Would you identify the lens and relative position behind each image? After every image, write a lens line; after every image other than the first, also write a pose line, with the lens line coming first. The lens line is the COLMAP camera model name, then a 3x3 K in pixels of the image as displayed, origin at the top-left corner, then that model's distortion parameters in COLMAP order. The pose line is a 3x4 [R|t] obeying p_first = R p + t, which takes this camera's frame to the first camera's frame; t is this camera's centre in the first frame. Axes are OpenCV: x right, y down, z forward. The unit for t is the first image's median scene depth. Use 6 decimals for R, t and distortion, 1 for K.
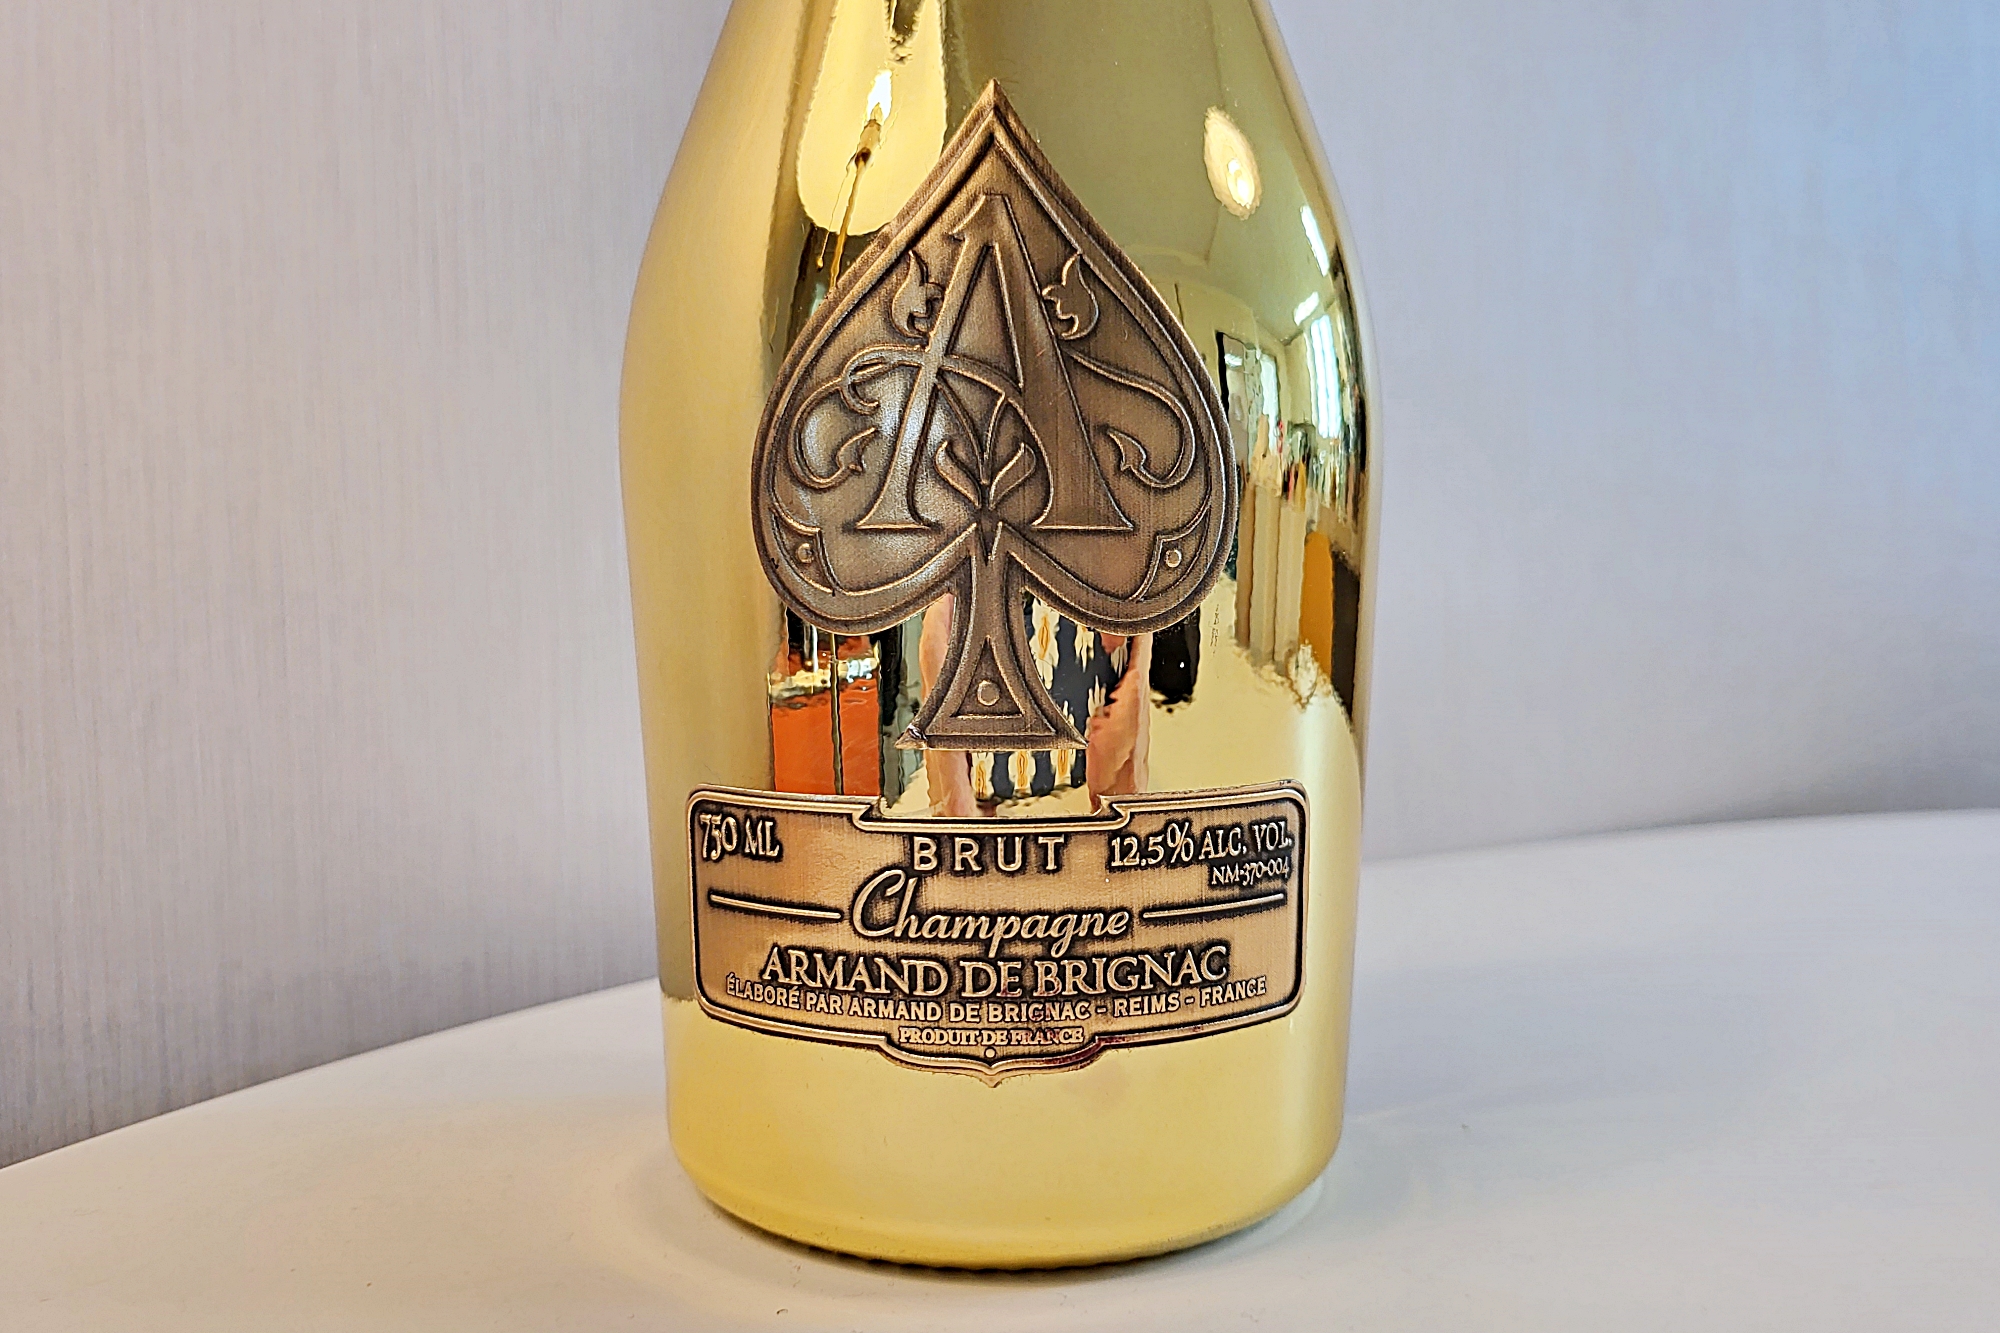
lens RADIAL K [[1420.6, 0, 997.3], [0, 1420.6, 713.2], [0, 0, 1]] dist [0.038811, -0.000308]
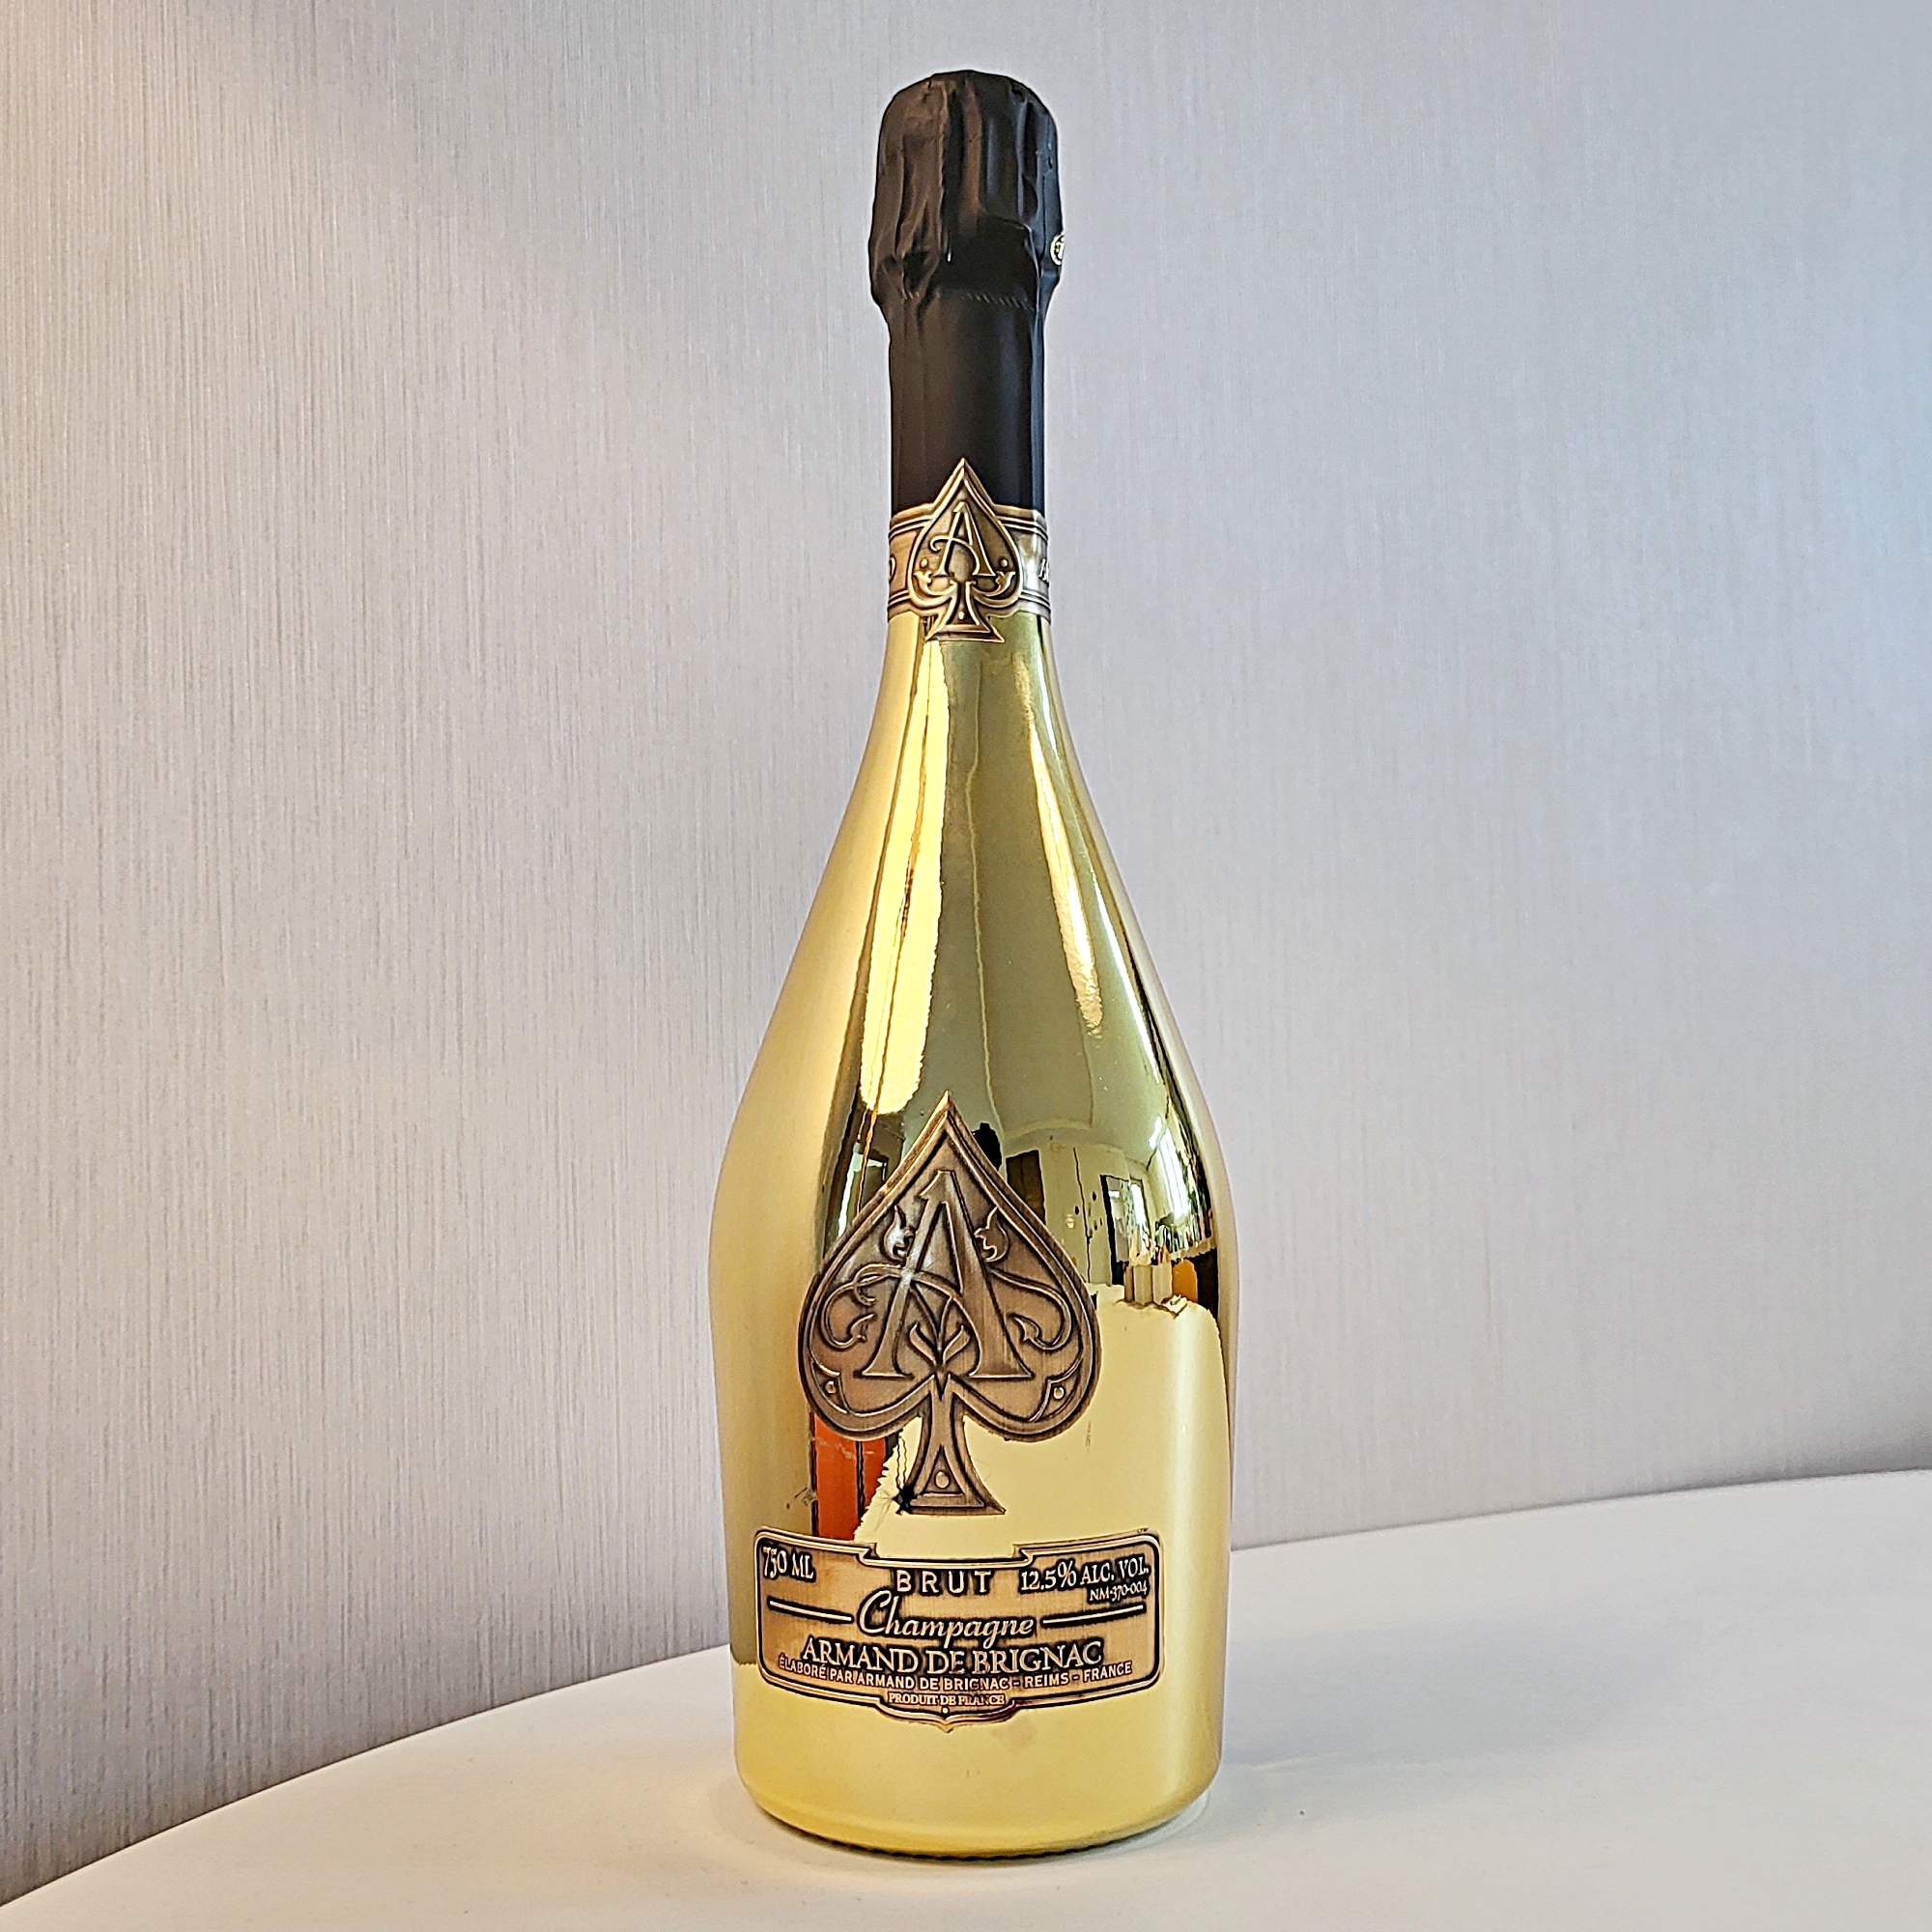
lens RADIAL K [[1976.0, 0, 953.6], [0, 1976.0, 1027.5], [0, 0, 1]] dist [0.028305, -0.019960]
pose [[0.996700, -0.009527, -0.080615, 0.188647], [0.001498, 0.995078, -0.099078, -0.297115], [0.081163, 0.098631, 0.991809, -1.255137]]
